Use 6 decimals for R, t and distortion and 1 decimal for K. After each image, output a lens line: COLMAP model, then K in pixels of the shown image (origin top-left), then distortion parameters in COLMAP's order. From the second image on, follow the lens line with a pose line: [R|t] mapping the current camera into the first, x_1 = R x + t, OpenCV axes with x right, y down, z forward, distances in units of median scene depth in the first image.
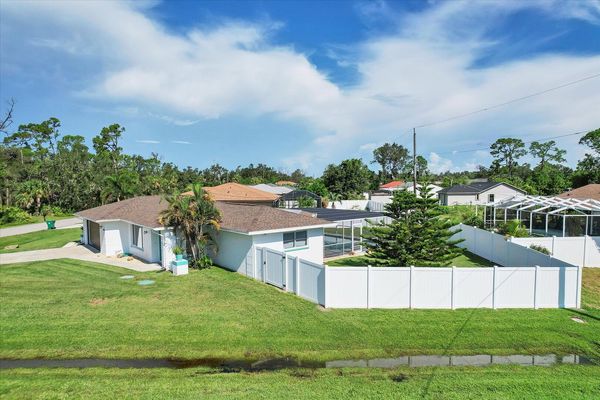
lens RADIAL K [[382.9, 0, 298.4], [0, 382.9, 205.5], [0, 0, 1]] dist [-0.073856, 0.067694]
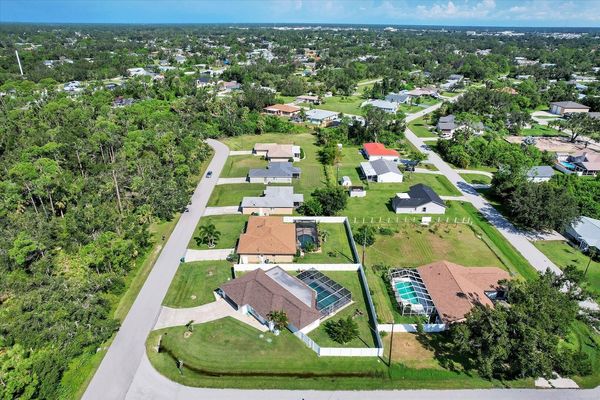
lens RADIAL K [[398.2, 0, 289.7], [0, 398.2, 198.7], [0, 0, 1]] dist [-0.076532, 0.080861]
pose [[0.999858, 0.014504, 0.008586, -0.059211], [-0.016610, 0.934458, 0.355685, -0.531132], [-0.002864, -0.355777, 0.934567, -0.446790]]
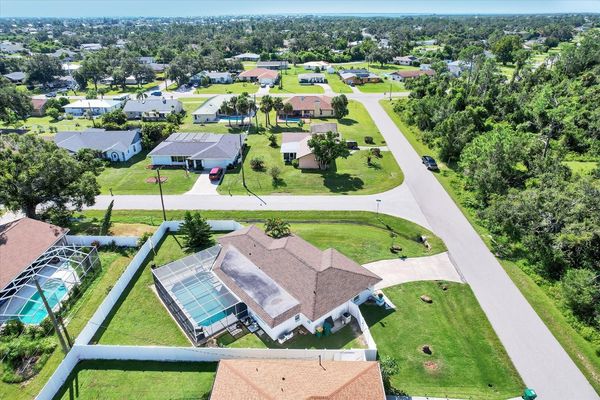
lens RADIAL K [[382.9, 0, 298.4], [0, 382.9, 205.5], [0, 0, 1]] dist [-0.073856, 0.067694]
pose [[-0.999585, 0.006361, 0.028098, -0.122746], [0.019776, 0.860745, 0.508652, -0.338975], [-0.020950, 0.508996, -0.860514, 0.761135]]
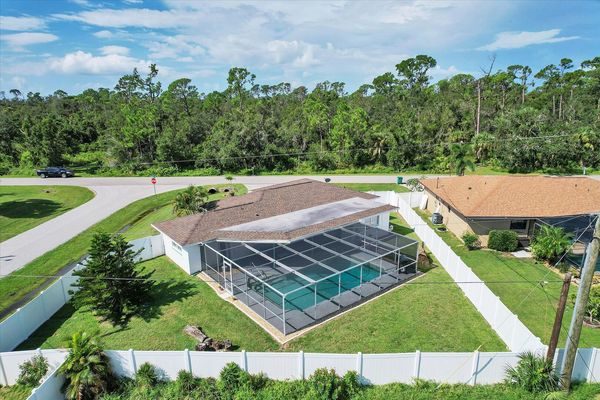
lens RADIAL K [[382.9, 0, 298.4], [0, 382.9, 205.5], [0, 0, 1]] dist [-0.073856, 0.067694]
pose [[-0.024911, 0.277952, -0.960272, 0.300178], [-0.049427, 0.959053, 0.278881, -0.105026], [0.998467, 0.054411, -0.010153, 0.360760]]
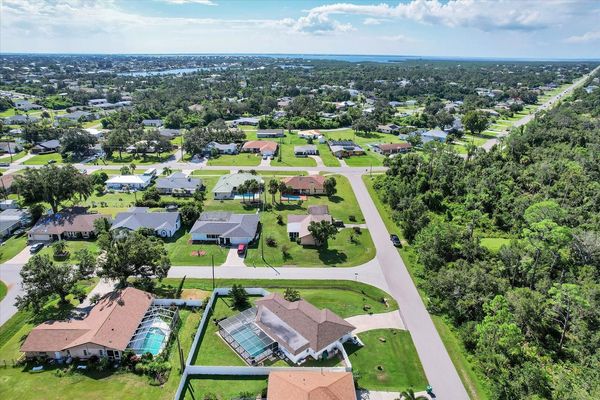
lens RADIAL K [[393.0, 0, 297.9], [0, 393.0, 209.6], [0, 0, 1]] dist [-0.048082, -0.000309]
pose [[-0.999996, 0.001274, -0.002361, -0.084698], [0.000136, 0.902986, 0.429669, -0.623261], [0.002679, 0.429667, -0.902983, 1.063338]]
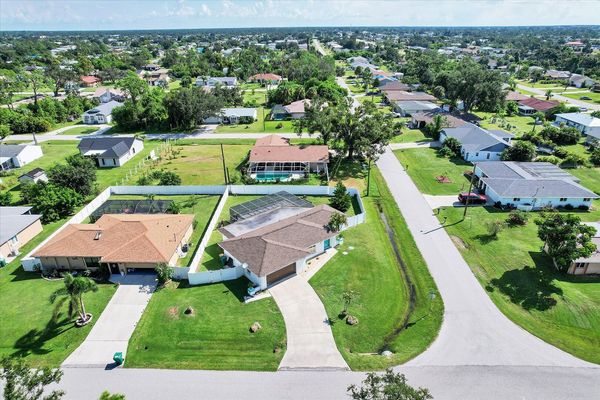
lens RADIAL K [[382.9, 0, 298.4], [0, 382.9, 205.5], [0, 0, 1]] dist [-0.073856, 0.067694]
pose [[0.017717, -0.420536, 0.907103, -0.667481], [0.069699, 0.905557, 0.418459, -0.307121], [-0.997411, 0.055810, 0.045354, 0.284768]]
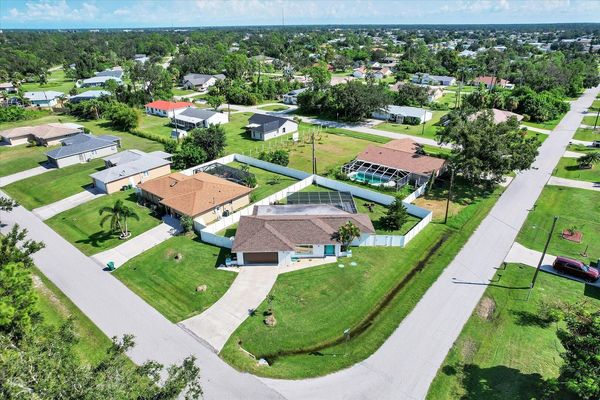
lens RADIAL K [[382.9, 0, 298.4], [0, 382.9, 205.5], [0, 0, 1]] dist [-0.073856, 0.067694]
pose [[0.631720, -0.333159, 0.699953, -0.549361], [0.051126, 0.918877, 0.391218, -0.287664], [-0.773508, -0.211355, 0.597506, -0.054042]]
